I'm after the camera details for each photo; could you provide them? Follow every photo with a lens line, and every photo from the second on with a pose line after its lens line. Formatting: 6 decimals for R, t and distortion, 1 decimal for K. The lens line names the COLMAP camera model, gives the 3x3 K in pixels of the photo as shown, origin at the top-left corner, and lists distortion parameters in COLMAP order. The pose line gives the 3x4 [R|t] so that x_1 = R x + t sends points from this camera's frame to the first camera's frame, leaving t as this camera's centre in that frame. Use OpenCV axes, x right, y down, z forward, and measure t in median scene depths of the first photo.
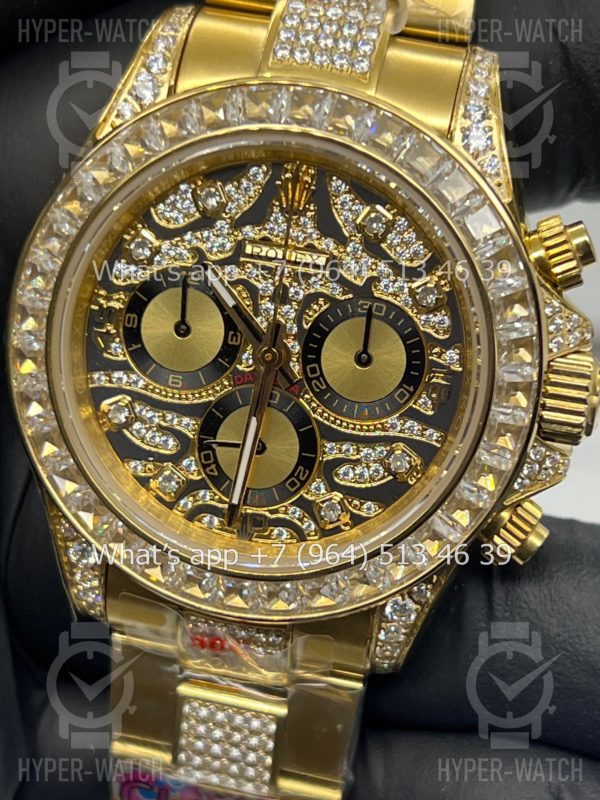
lens RADIAL K [[1927.0, 0, 303.4], [0, 1927.0, 405.1], [0, 0, 1]] dist [0.279516, 0.000000]
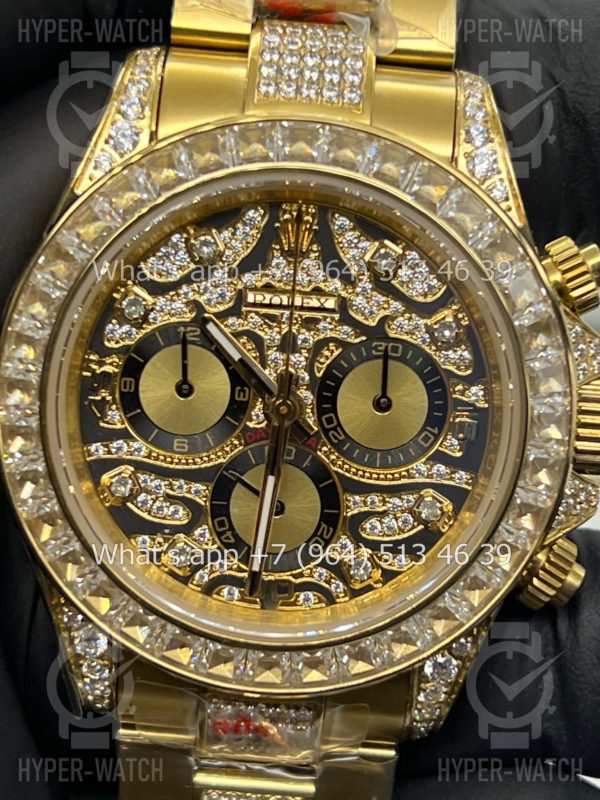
lens RADIAL K [[1927.0, 0, 303.6], [0, 1927.0, 394.5], [0, 0, 1]] dist [0.279516, 0.000000]
pose [[0.987578, -0.085975, 0.131519, -0.129274], [0.091161, 0.995258, -0.033925, 0.000074], [-0.127979, 0.045493, 0.990733, 0.071888]]
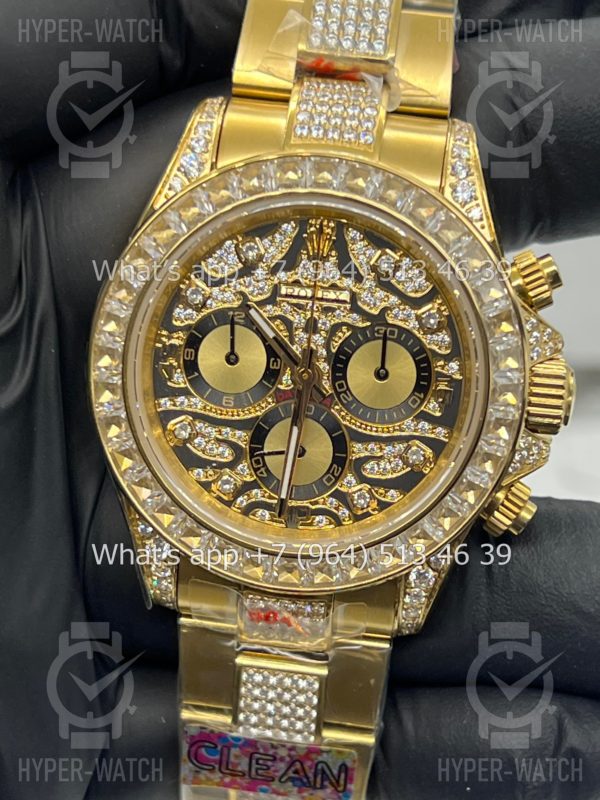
lens RADIAL K [[1927.0, 0, 308.8], [0, 1927.0, 435.4], [0, 0, 1]] dist [0.279516, 0.000000]
pose [[0.996459, -0.057516, 0.061338, -0.092558], [0.059163, 0.997926, -0.025378, 0.043548], [-0.059751, 0.028917, 0.997794, -0.225765]]
